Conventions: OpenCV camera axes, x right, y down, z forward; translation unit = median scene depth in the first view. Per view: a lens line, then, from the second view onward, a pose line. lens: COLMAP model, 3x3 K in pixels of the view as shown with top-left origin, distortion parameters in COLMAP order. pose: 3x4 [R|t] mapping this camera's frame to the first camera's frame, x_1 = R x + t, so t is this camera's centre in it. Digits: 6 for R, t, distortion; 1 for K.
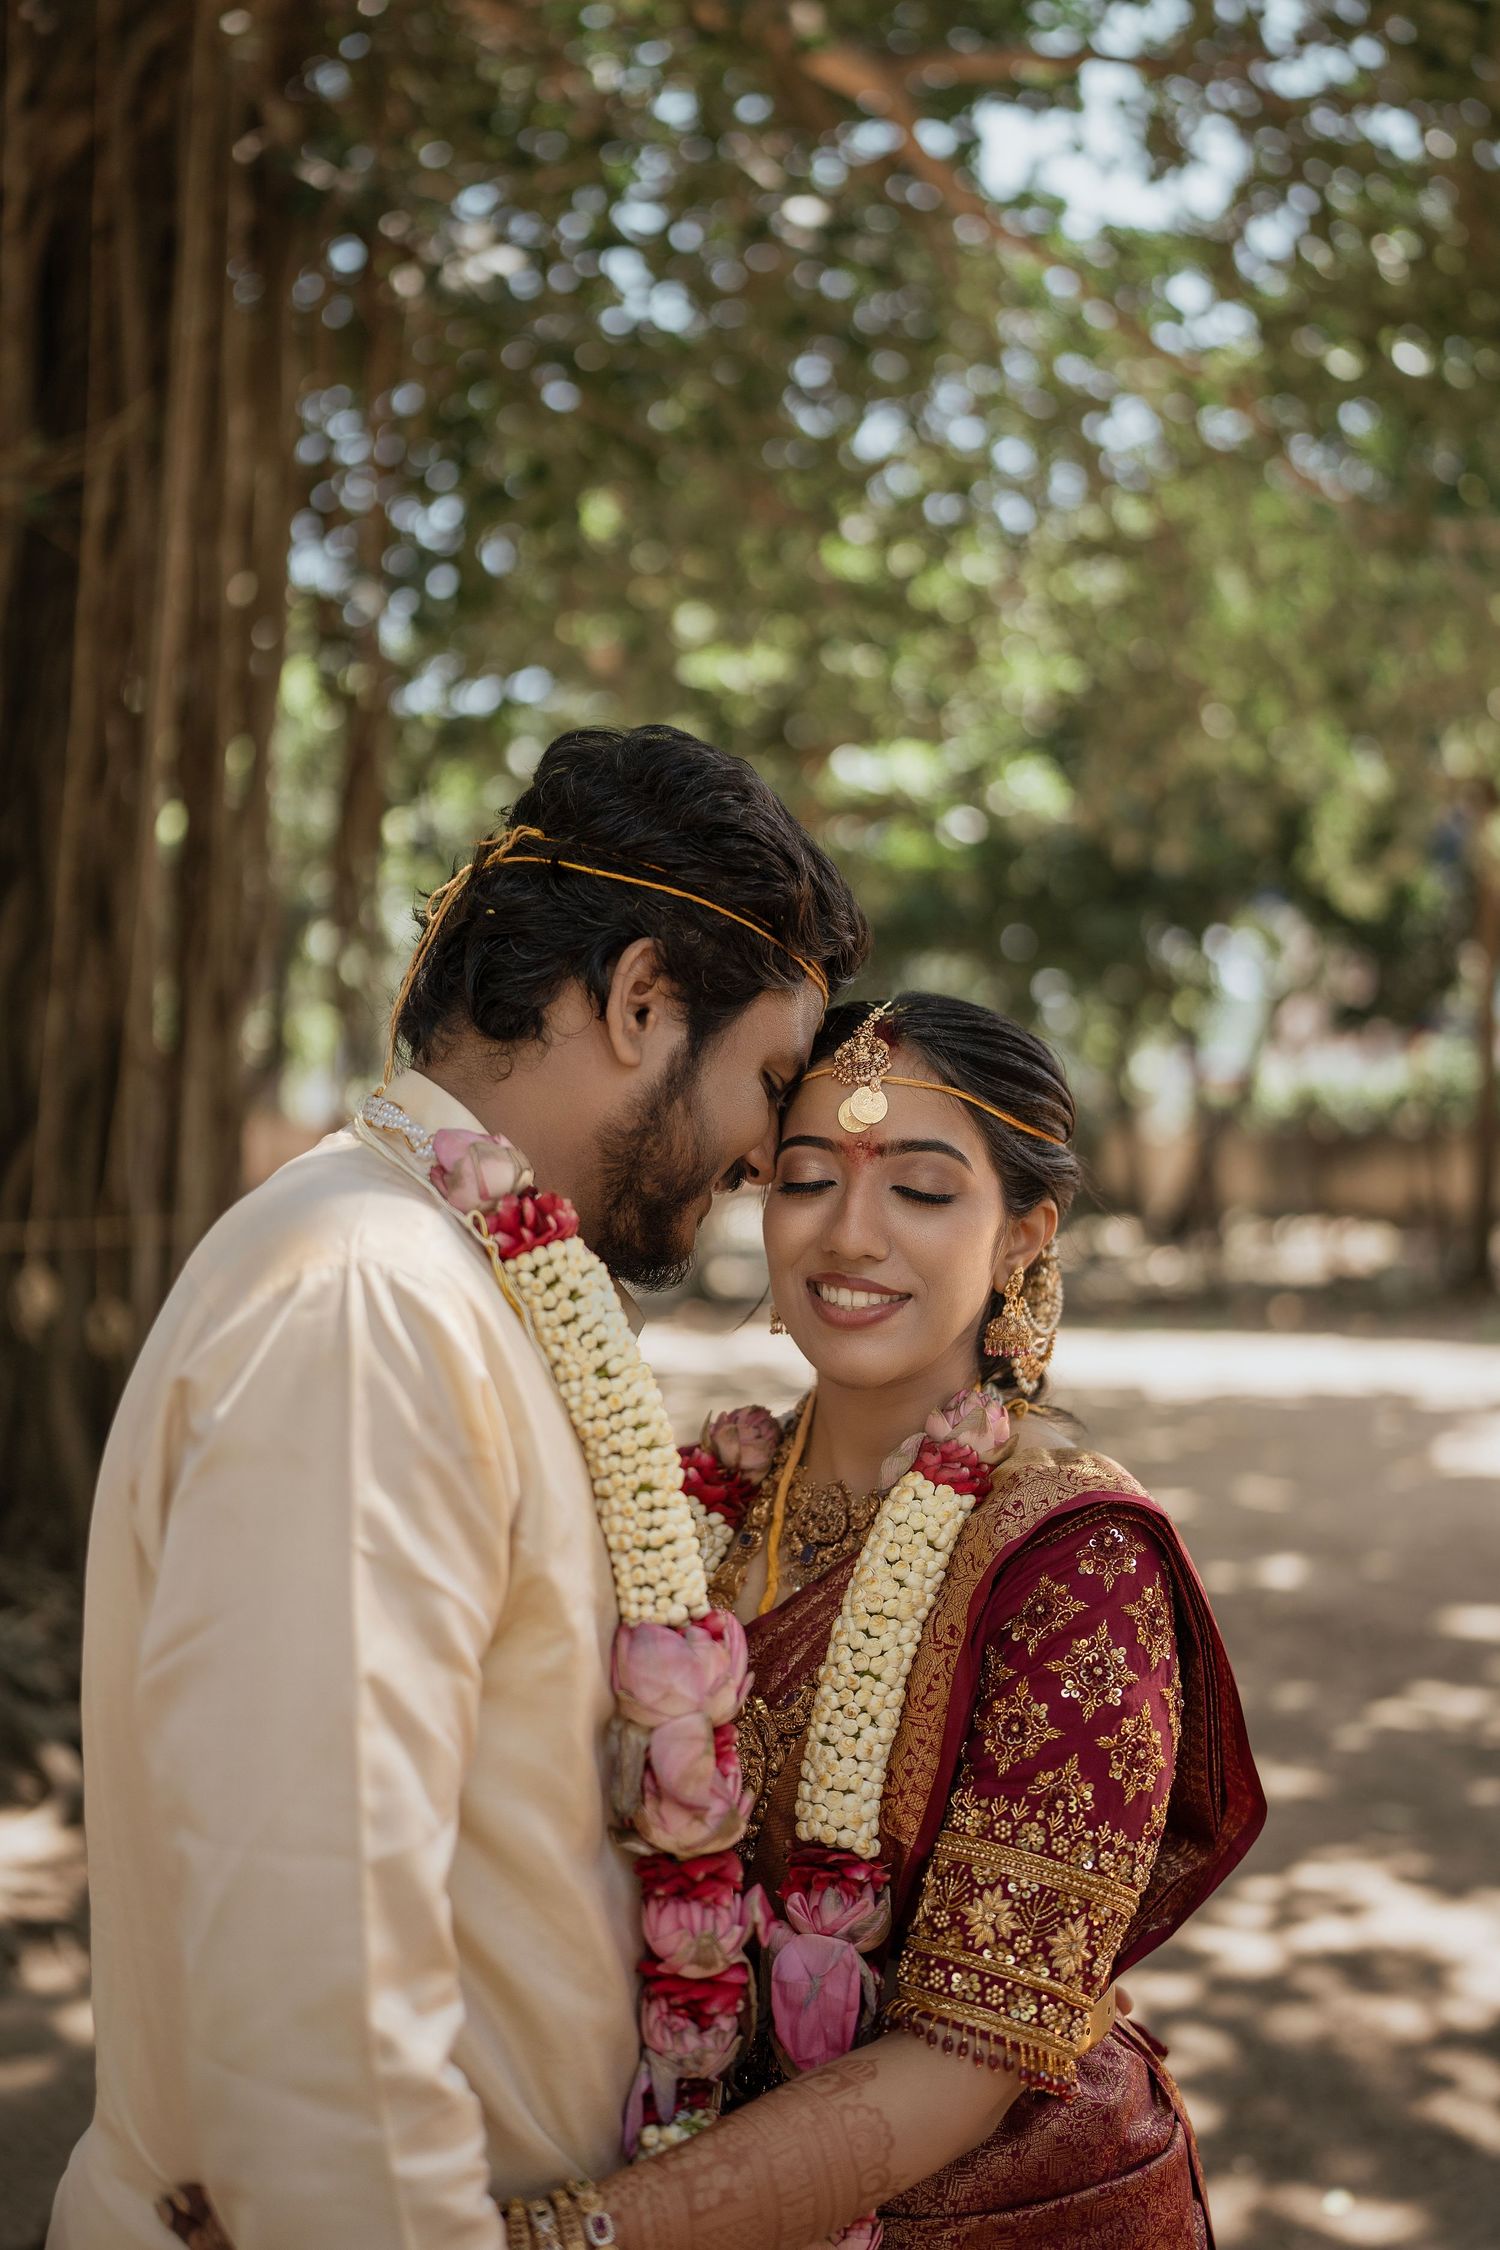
lens RADIAL K [[2202.0, 0, 750.0], [0, 2202.0, 1125.0], [0, 0, 1]] dist [-0.007288, 0.206654]
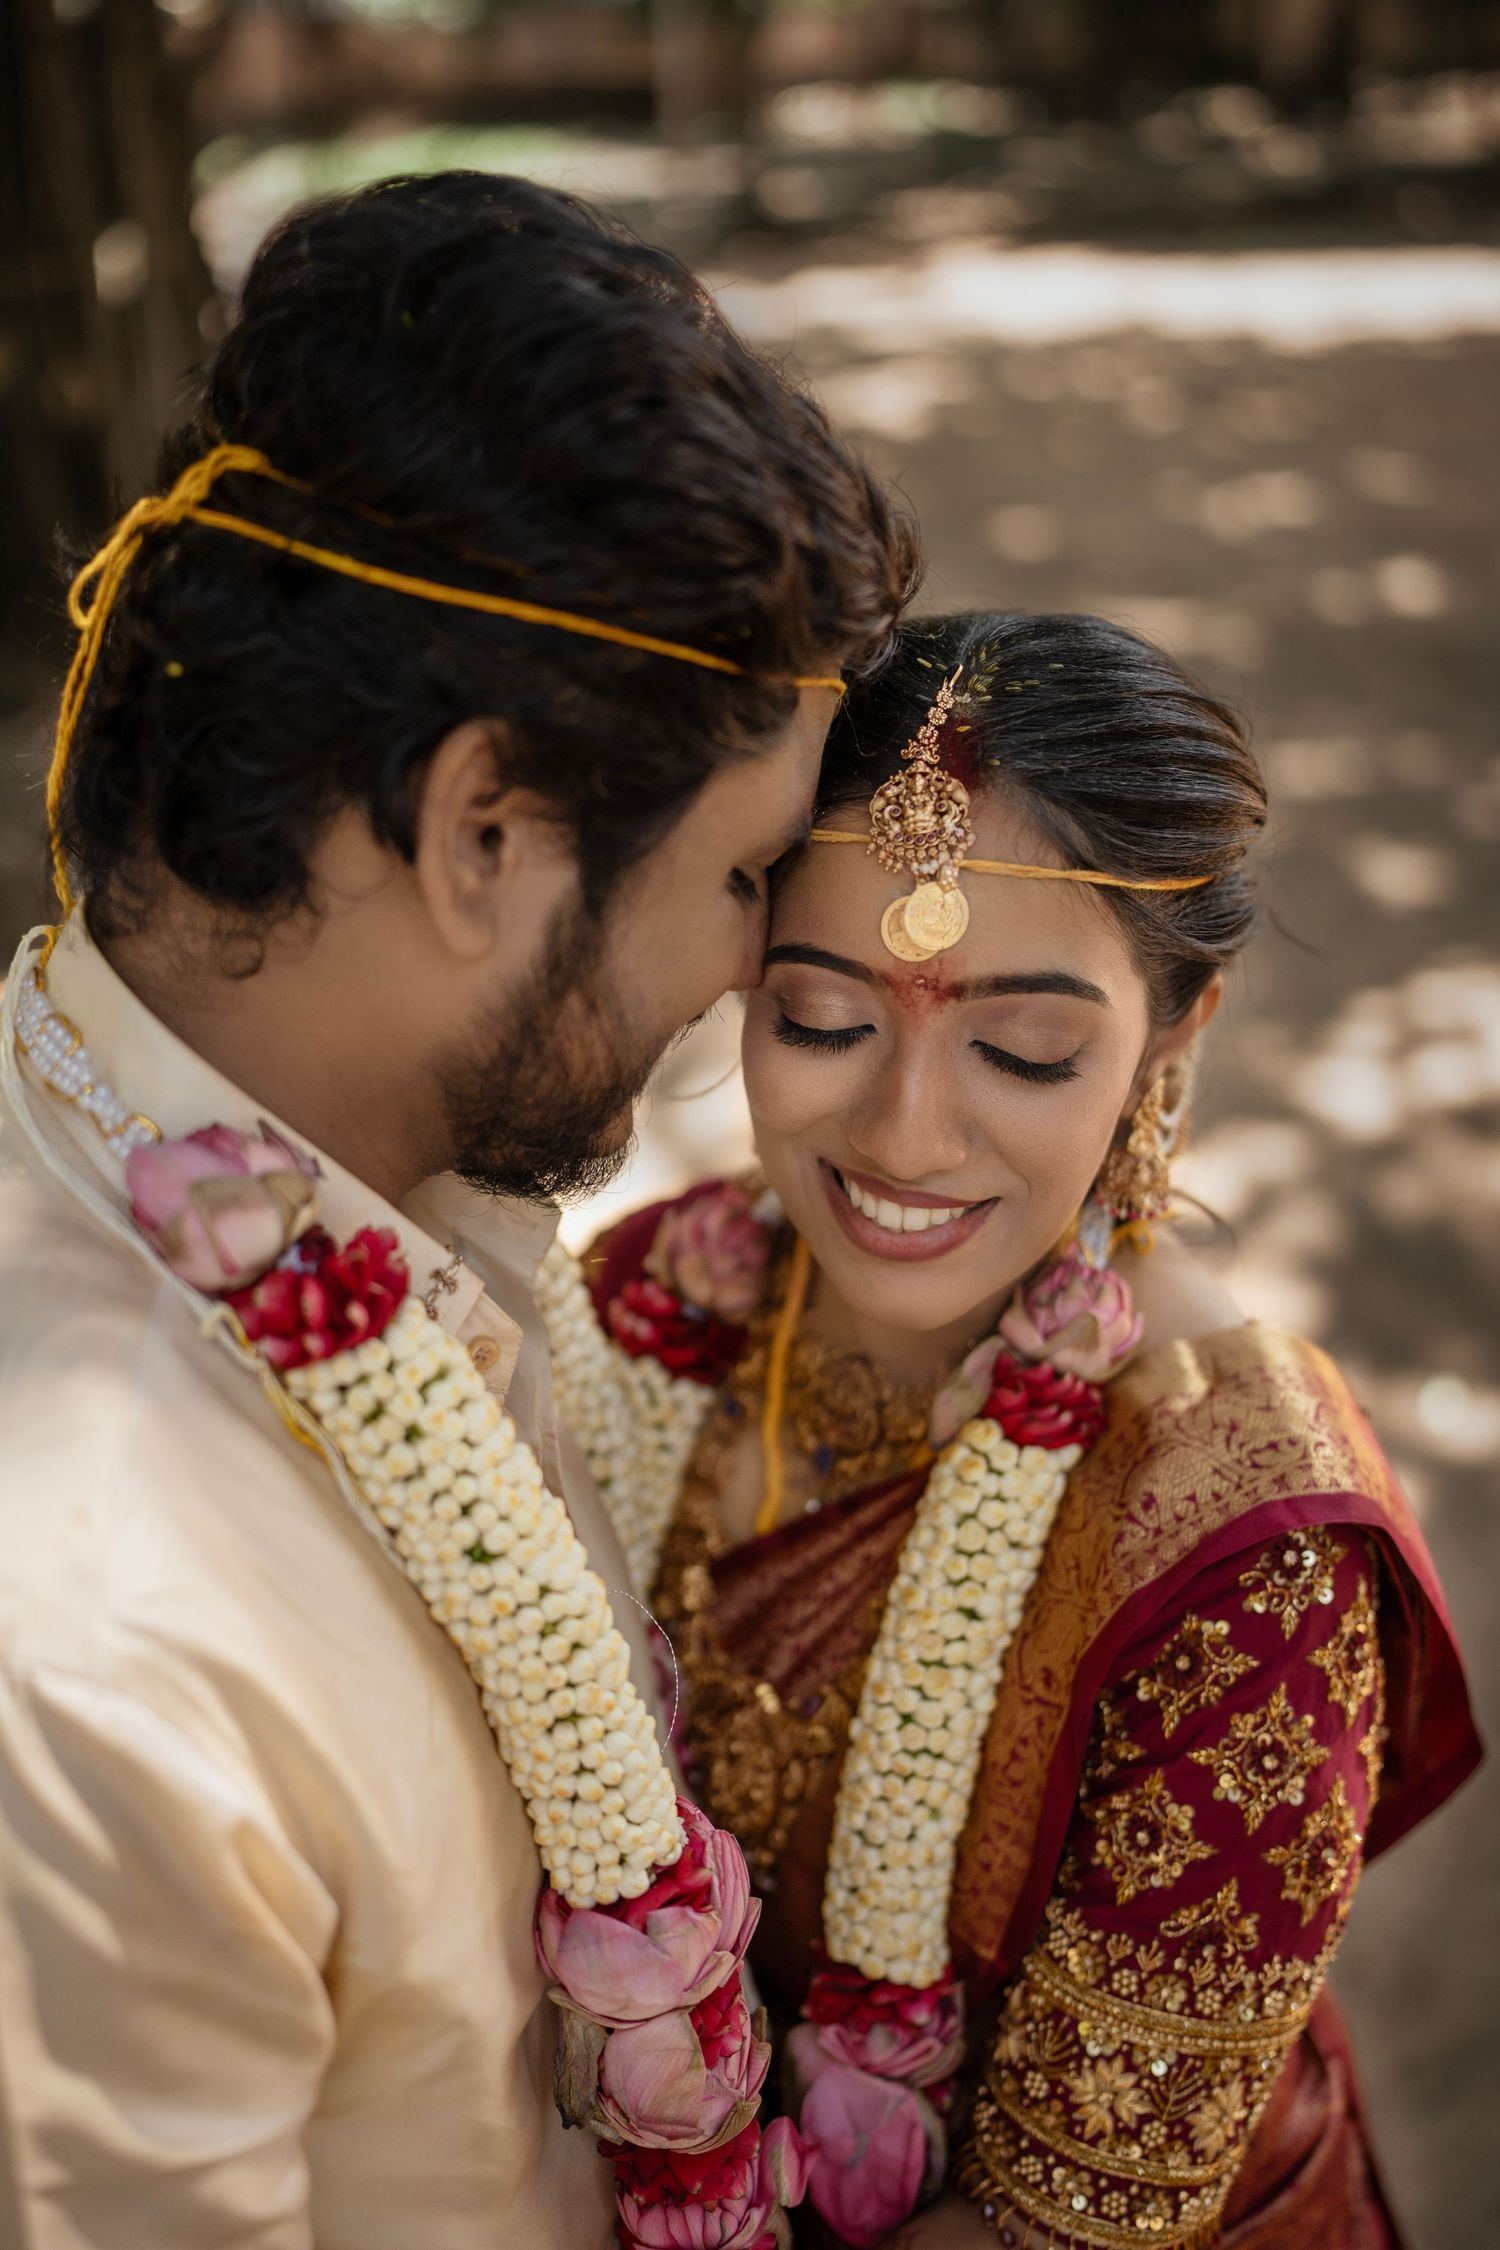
lens RADIAL K [[2202.0, 0, 750.0], [0, 2202.0, 1125.0], [0, 0, 1]] dist [-0.007288, 0.206654]
pose [[0.998690, -0.050932, -0.004988, 0.013679], [0.047092, 0.876465, 0.479158, -0.249484], [-0.020032, -0.478765, 0.877715, 0.508709]]
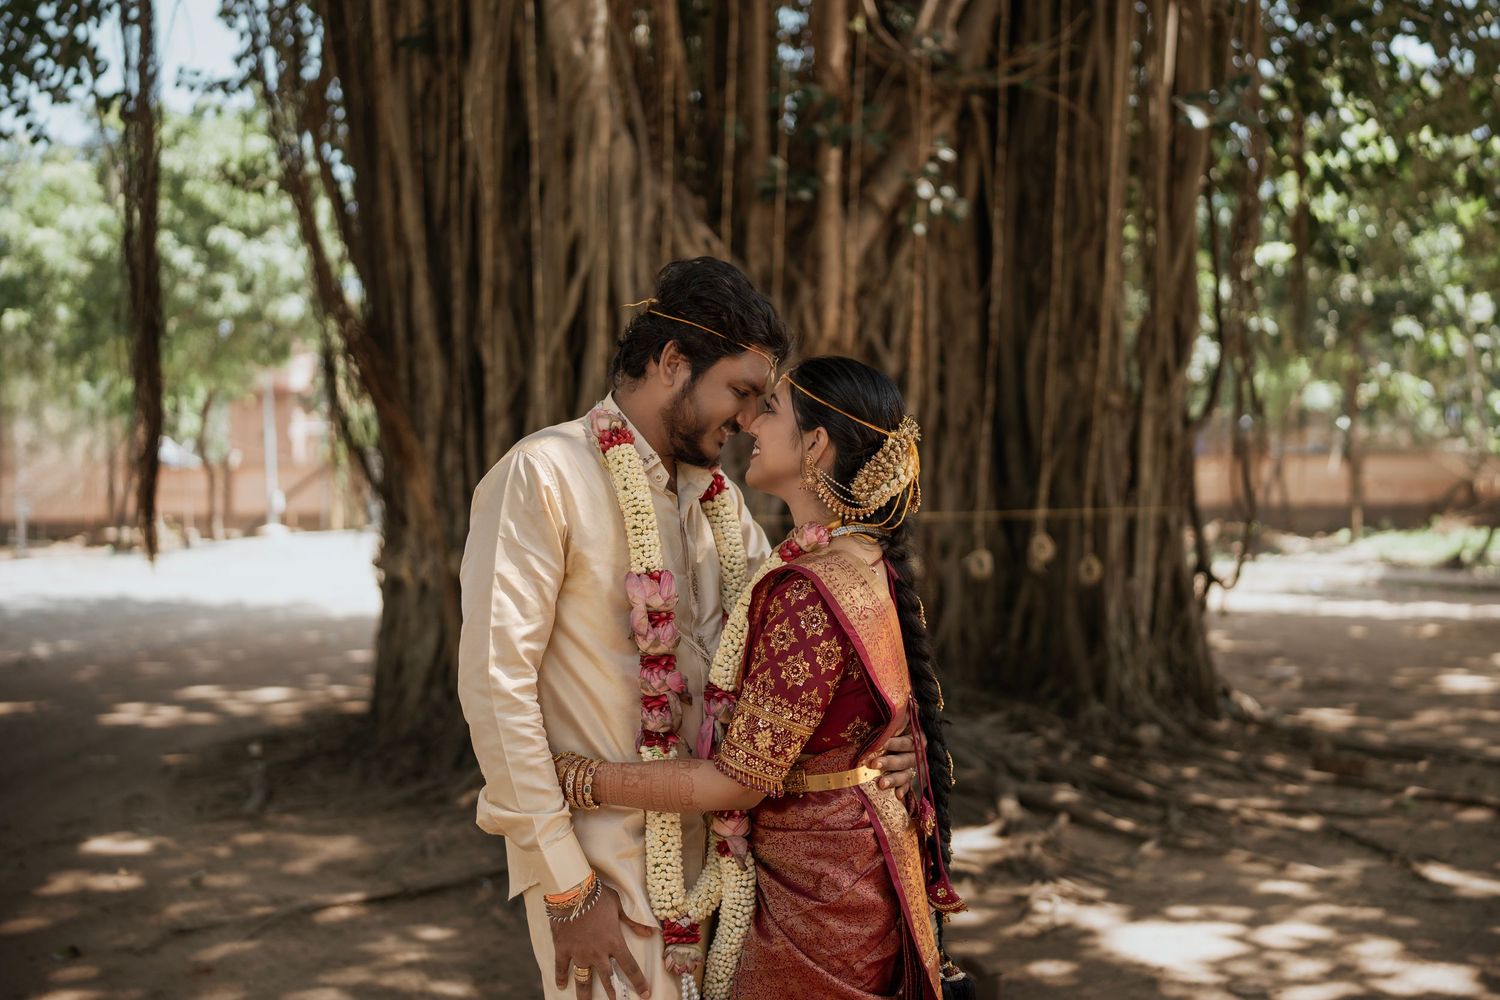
lens RADIAL K [[1468.0, 0, 750.0], [0, 1468.0, 500.0], [0, 0, 1]] dist [-0.007288, 0.206654]
pose [[0.829322, 0.011248, -0.558657, 1.066277], [0.005236, 0.999597, 0.027899, 0.065493], [0.558746, -0.026063, 0.828929, -0.465490]]
